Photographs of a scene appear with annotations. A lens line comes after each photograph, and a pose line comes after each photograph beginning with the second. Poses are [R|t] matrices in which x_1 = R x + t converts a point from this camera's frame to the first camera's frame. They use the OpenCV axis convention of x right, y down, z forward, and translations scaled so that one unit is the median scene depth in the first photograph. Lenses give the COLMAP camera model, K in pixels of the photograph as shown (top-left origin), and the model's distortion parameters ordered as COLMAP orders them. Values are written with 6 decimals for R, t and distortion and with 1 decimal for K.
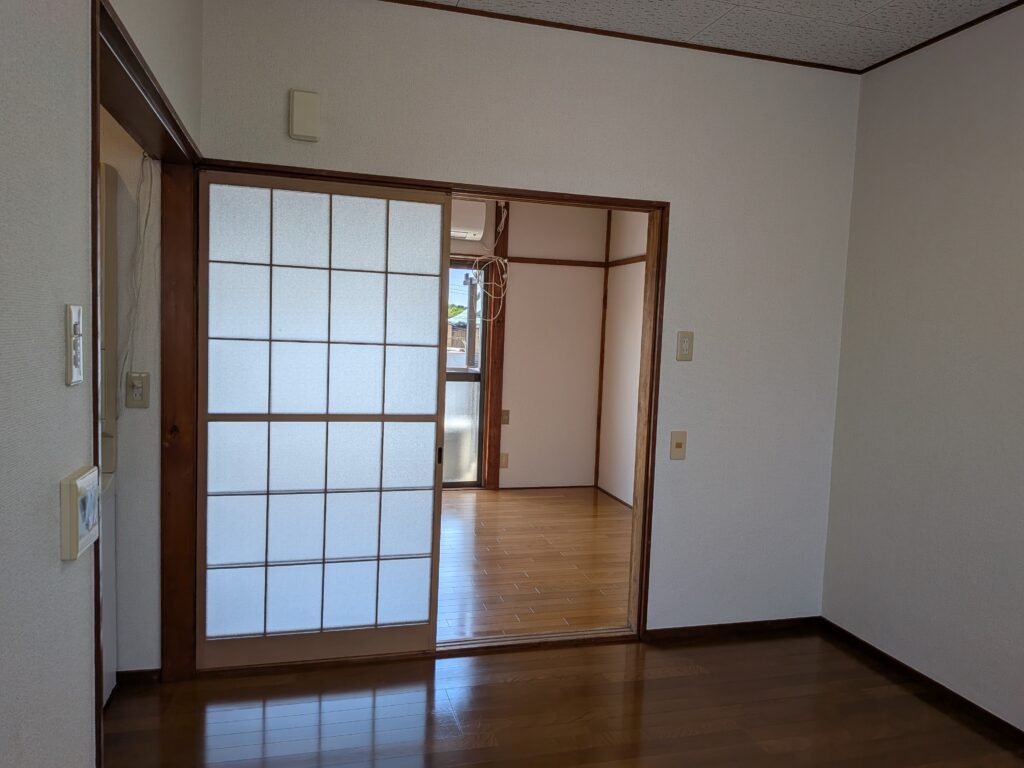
lens RADIAL K [[715.7, 0, 515.6], [0, 715.7, 381.6], [0, 0, 1]] dist [0.018421, -0.022283]
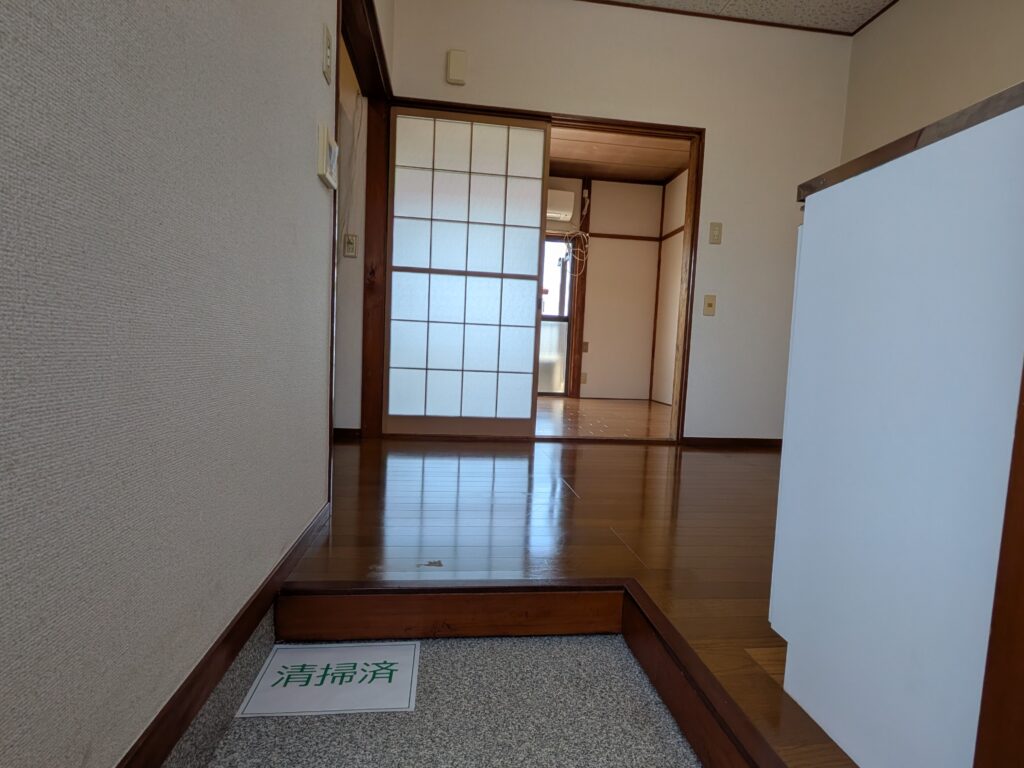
lens RADIAL K [[514.2, 0, 514.3], [0, 514.2, 395.0], [0, 0, 1]] dist [-0.015374, -0.000101]
pose [[0.988253, 0.018108, -0.151749, 0.004853], [-0.018030, 0.999836, 0.001894, 0.264615], [0.151759, 0.000864, 0.988417, -0.048170]]
